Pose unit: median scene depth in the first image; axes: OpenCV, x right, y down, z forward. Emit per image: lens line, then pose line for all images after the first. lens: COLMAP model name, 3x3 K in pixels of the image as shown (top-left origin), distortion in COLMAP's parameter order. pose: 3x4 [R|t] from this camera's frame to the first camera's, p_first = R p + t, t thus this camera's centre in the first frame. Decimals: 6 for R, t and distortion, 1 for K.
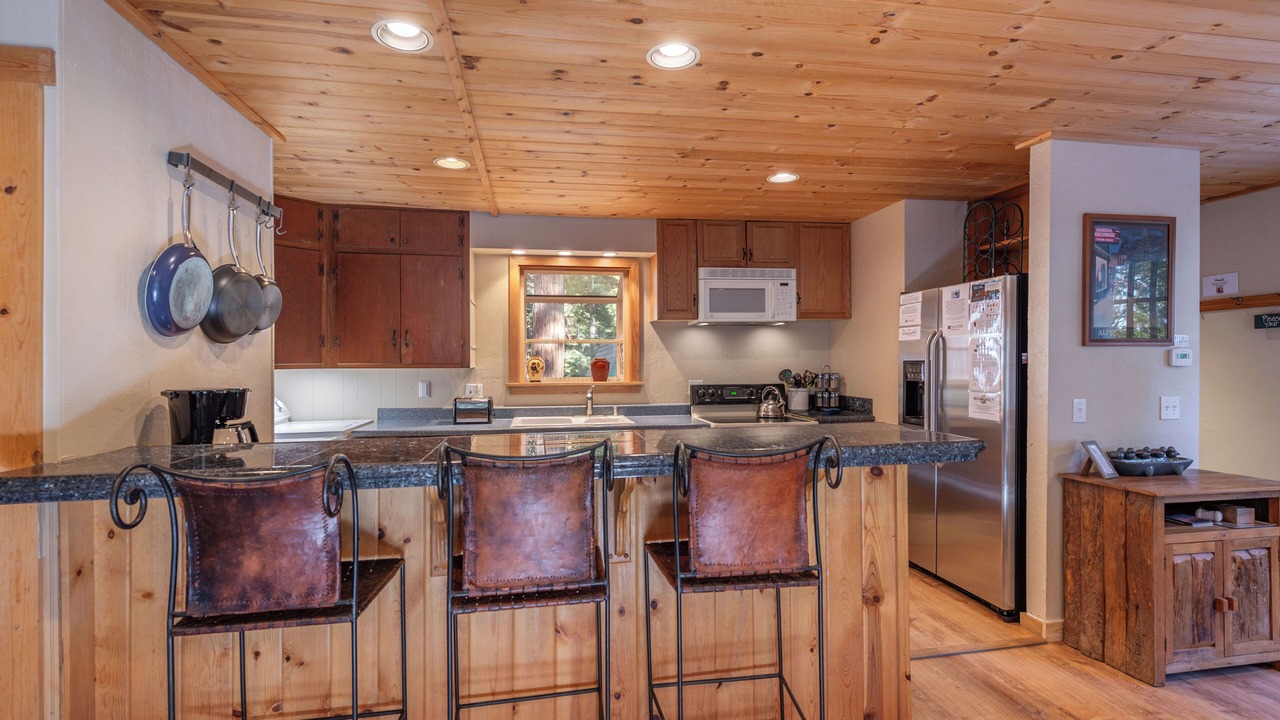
lens RADIAL K [[606.0, 0, 640.4], [0, 606.0, 360.9], [0, 0, 1]] dist [0.000835, -0.000532]
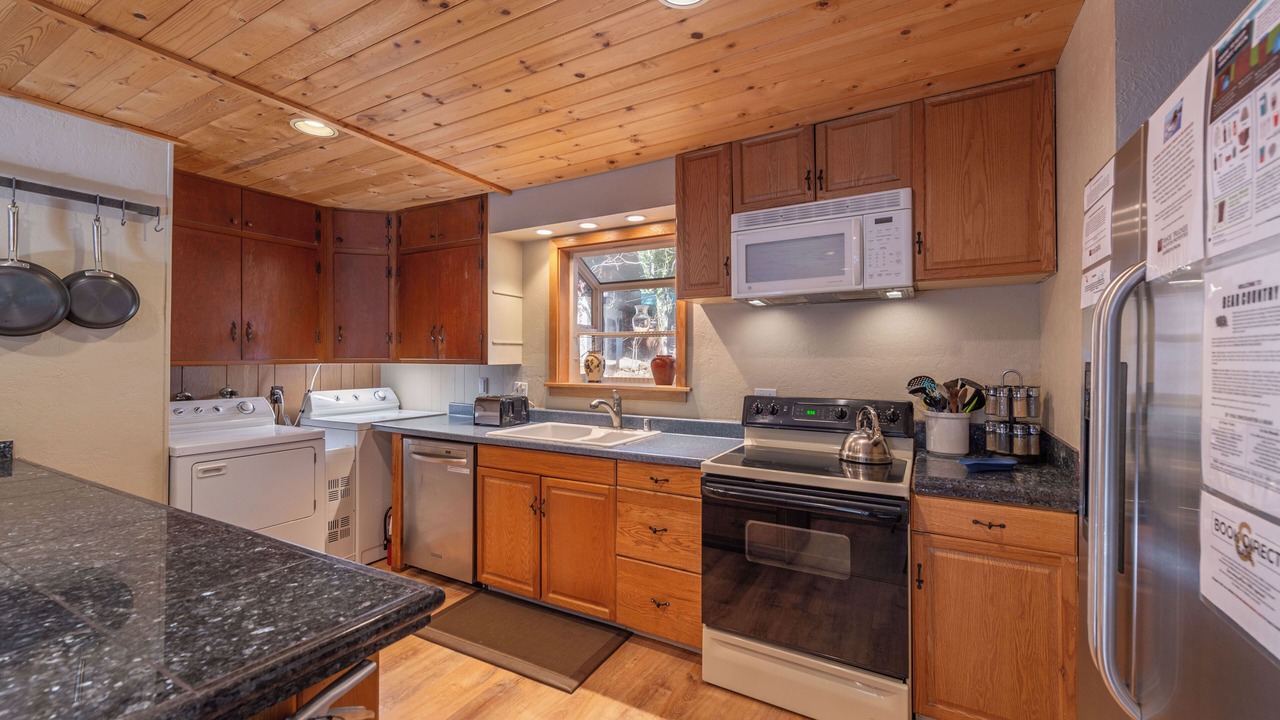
lens RADIAL K [[516.6, 0, 638.6], [0, 516.6, 354.3], [0, 0, 1]] dist [0.007765, -0.000508]
pose [[0.773405, 0.001955, -0.633910, 0.364842], [-0.007655, 0.999951, -0.006255, -0.000815], [0.633866, 0.009690, 0.773382, 0.502269]]
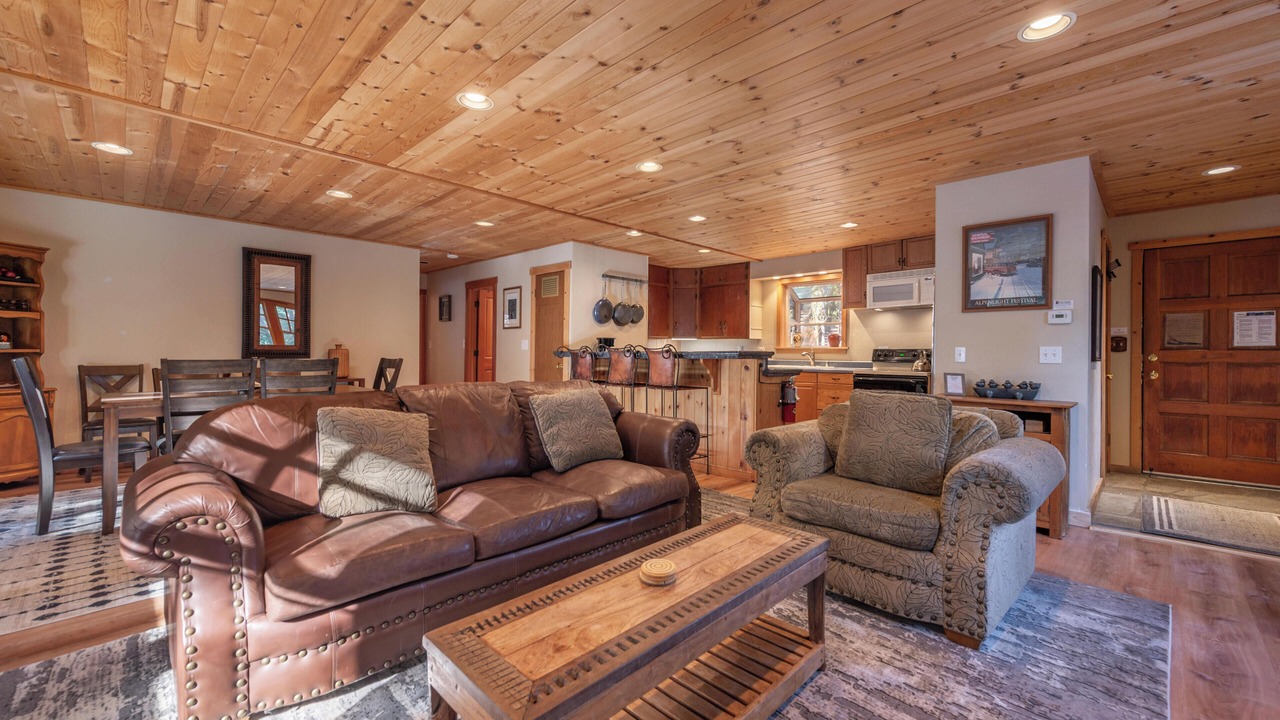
lens RADIAL K [[516.6, 0, 639.0], [0, 516.6, 352.2], [0, 0, 1]] dist [0.007765, -0.000508]
pose [[0.571764, 0.009717, -0.820361, 0.864803], [-0.012590, 0.999916, 0.003070, 0.052929], [0.820322, 0.008573, 0.571838, -0.274155]]
